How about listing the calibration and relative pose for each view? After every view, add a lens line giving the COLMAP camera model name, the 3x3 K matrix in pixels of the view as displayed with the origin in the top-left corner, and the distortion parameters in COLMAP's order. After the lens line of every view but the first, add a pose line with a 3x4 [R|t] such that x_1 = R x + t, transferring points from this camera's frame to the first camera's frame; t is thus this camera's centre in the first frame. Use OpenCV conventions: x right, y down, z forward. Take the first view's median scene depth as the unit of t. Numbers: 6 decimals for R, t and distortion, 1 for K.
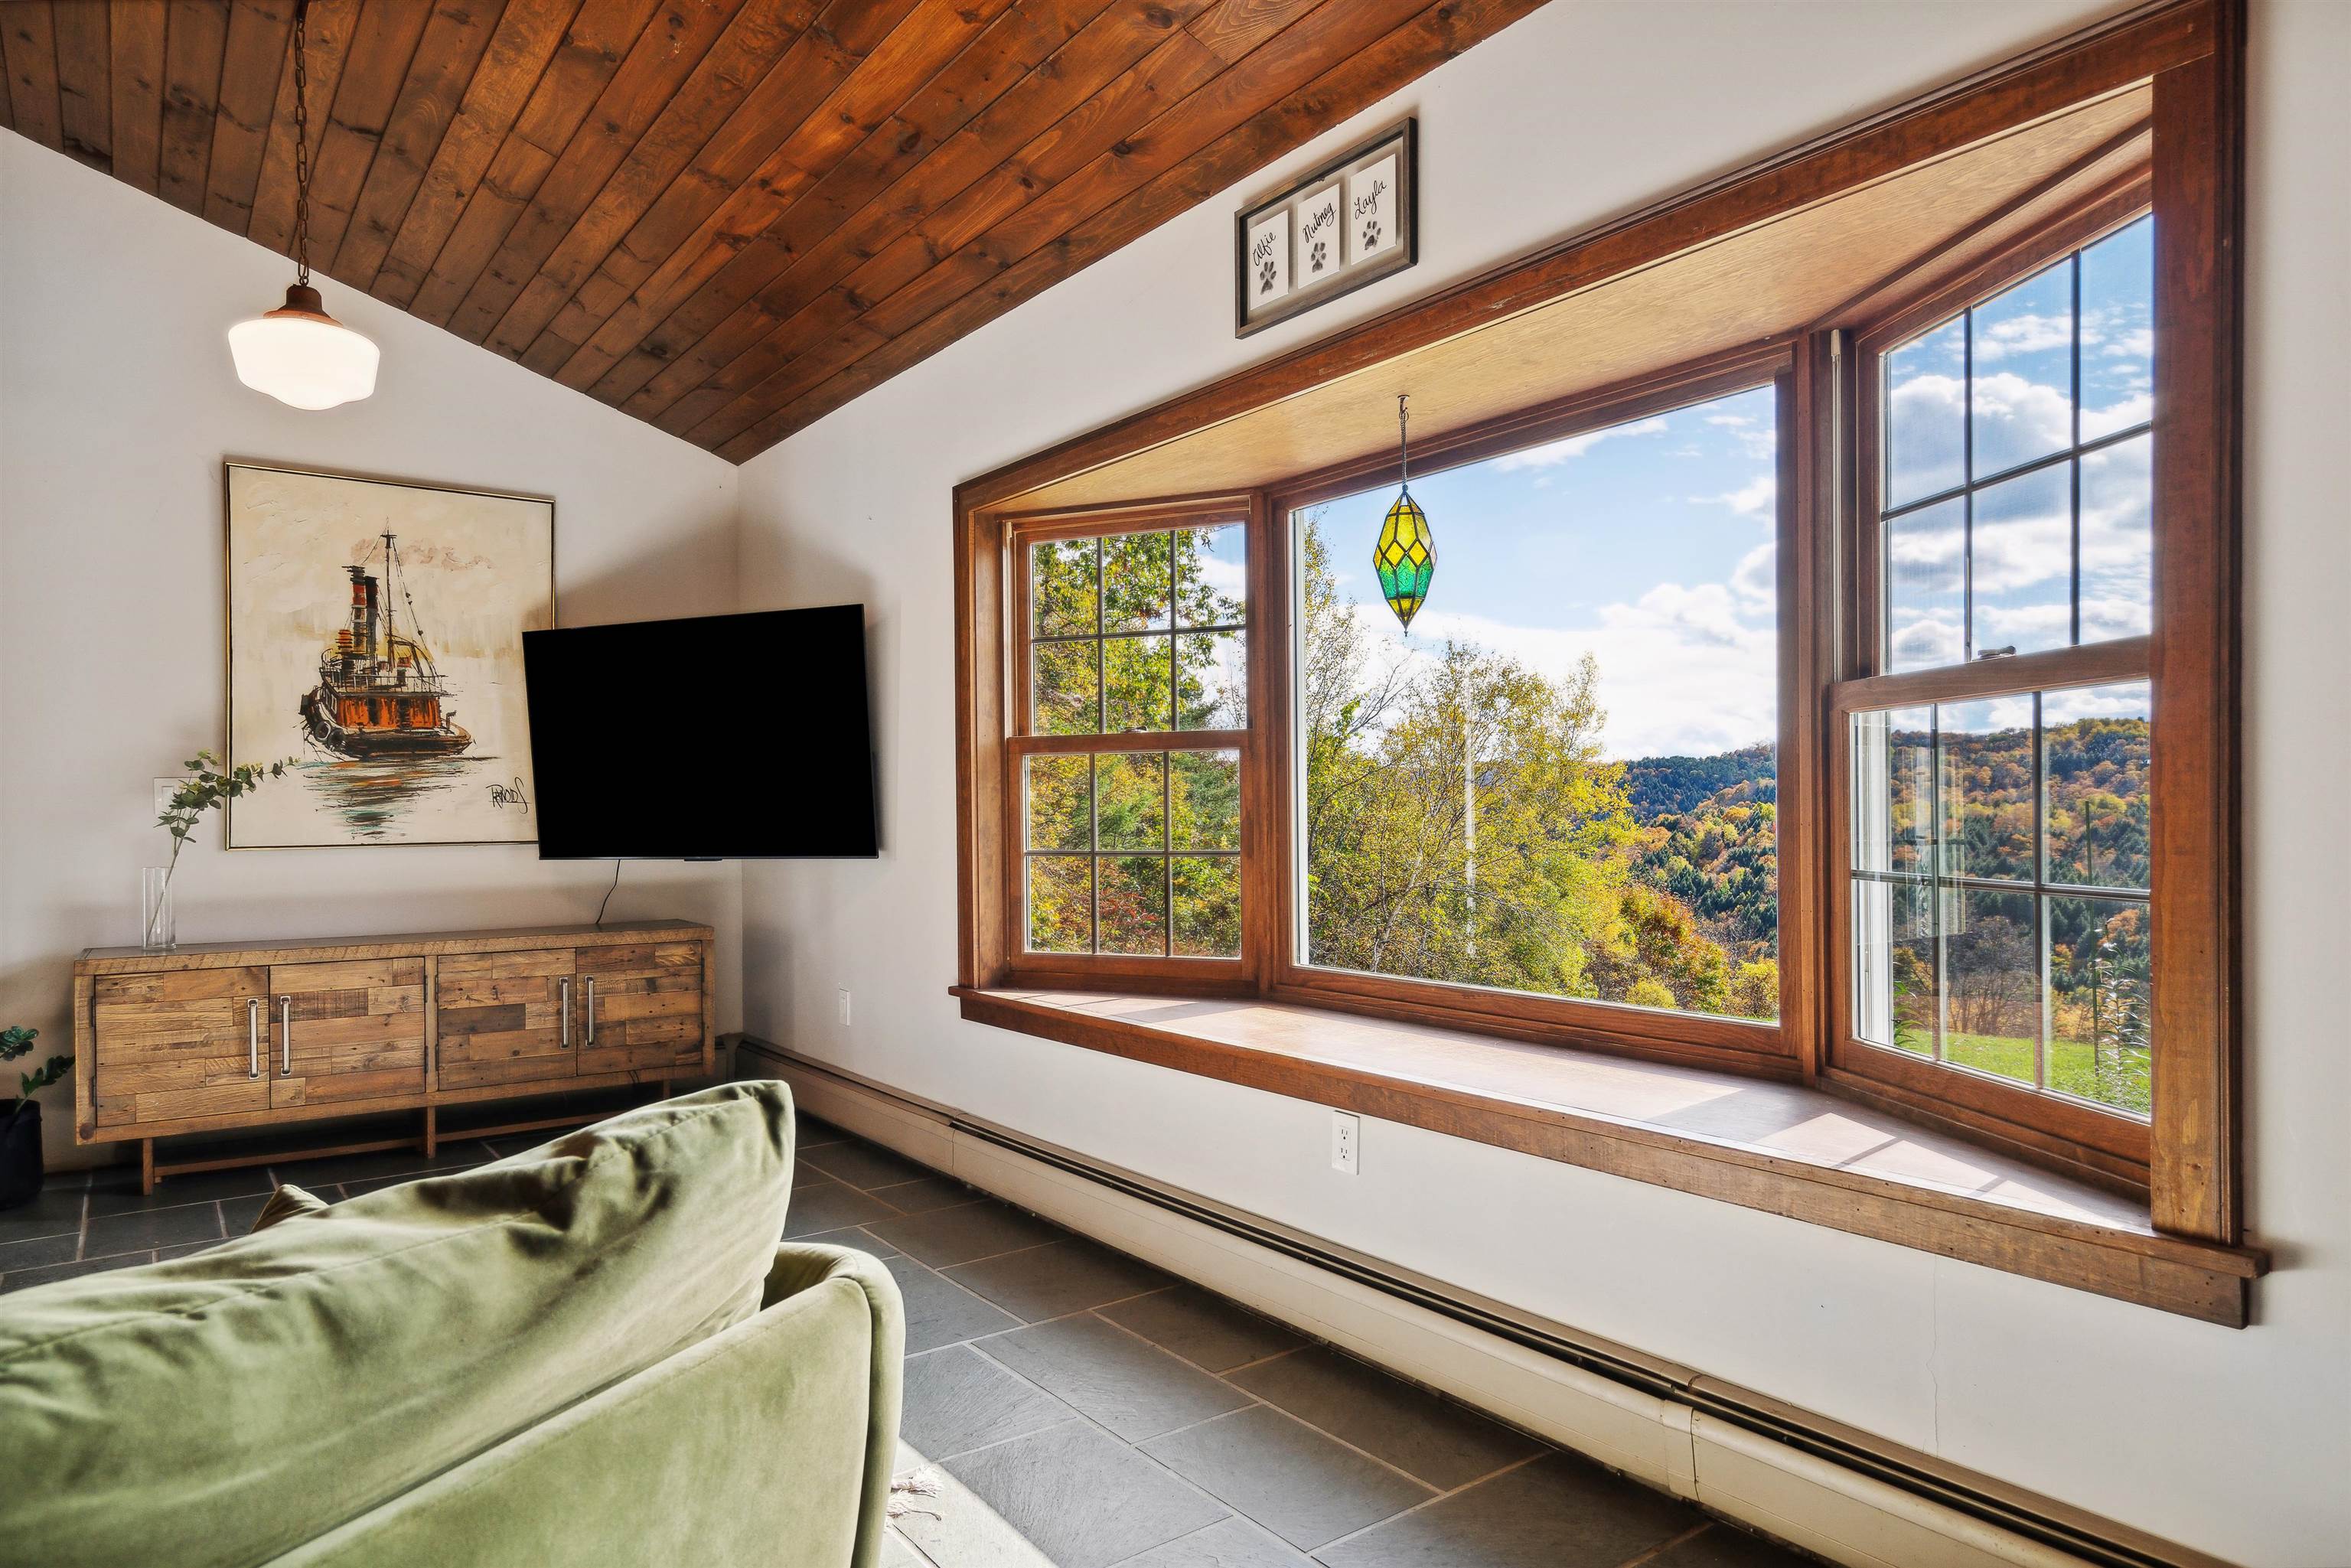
lens RADIAL K [[1441.8, 0, 1170.0], [0, 1441.8, 809.2], [0, 0, 1]] dist [0.004844, 0.004978]
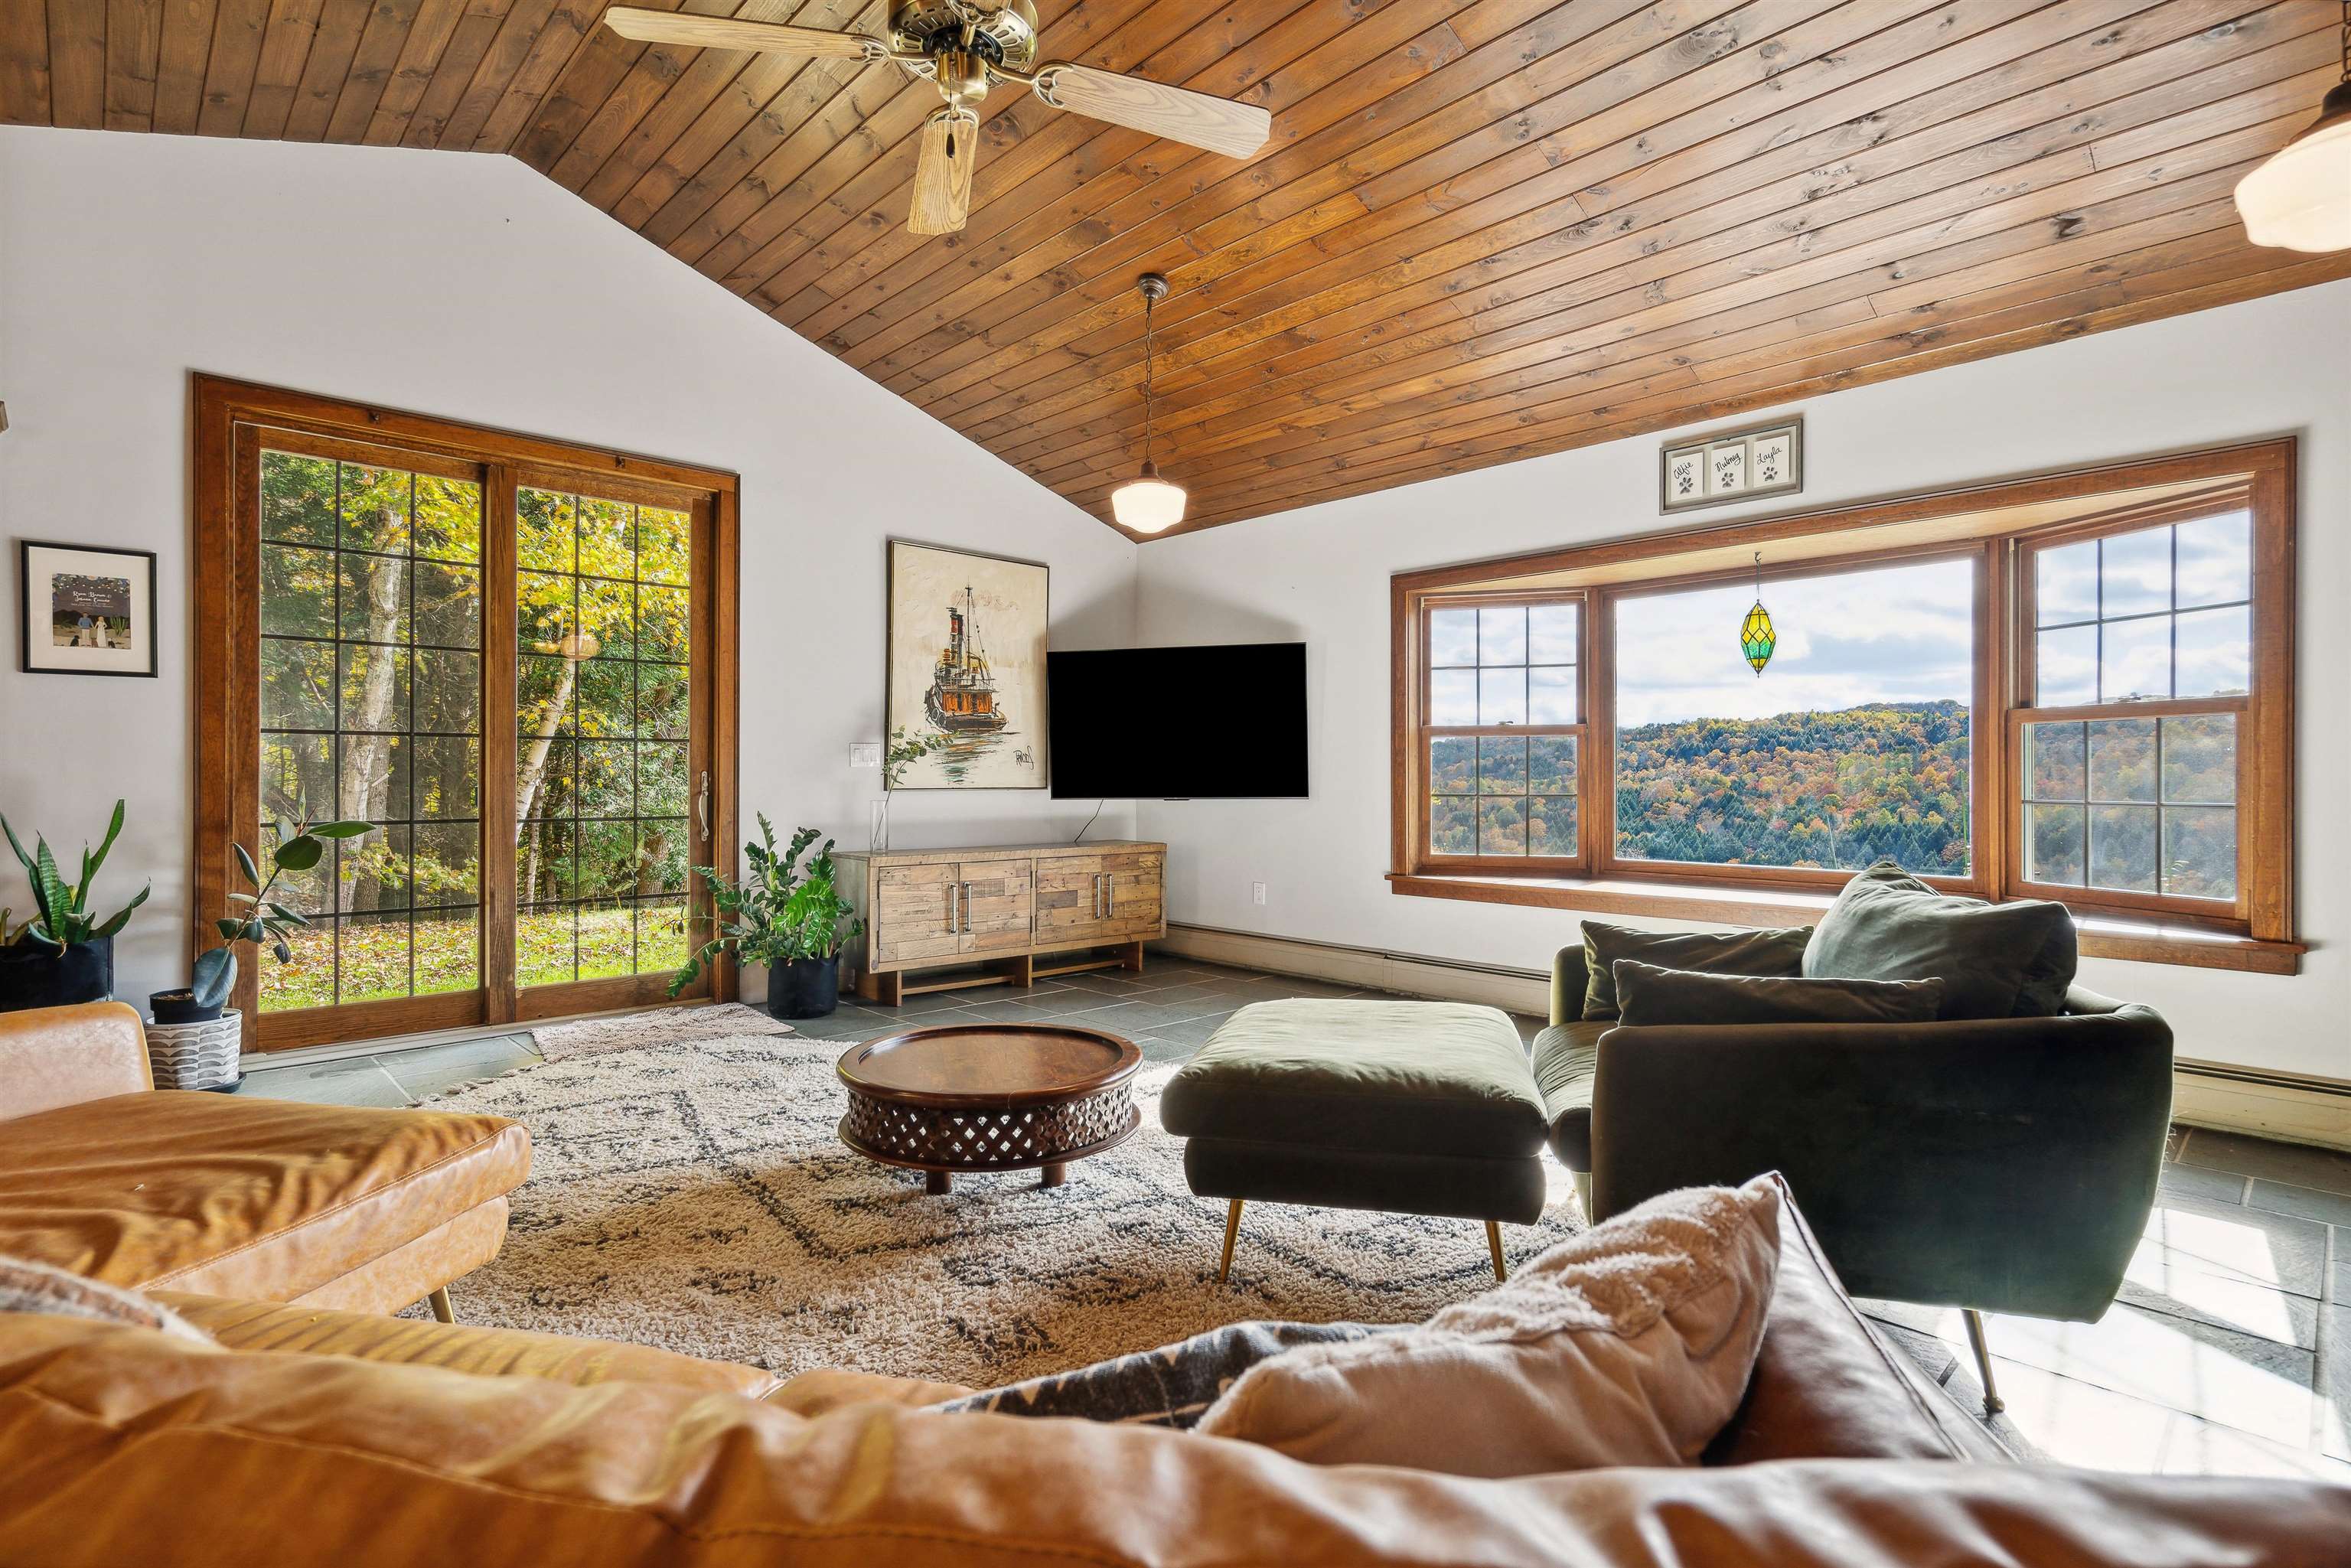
lens RADIAL K [[1145.5, 0, 1173.9], [0, 1145.5, 764.9], [0, 0, 1]] dist [0.002614, 0.000869]
pose [[0.990940, 0.011008, 0.133854, -0.524716], [-0.009345, 0.999871, -0.013044, 0.014217], [-0.133980, 0.011674, 0.990915, -0.257824]]
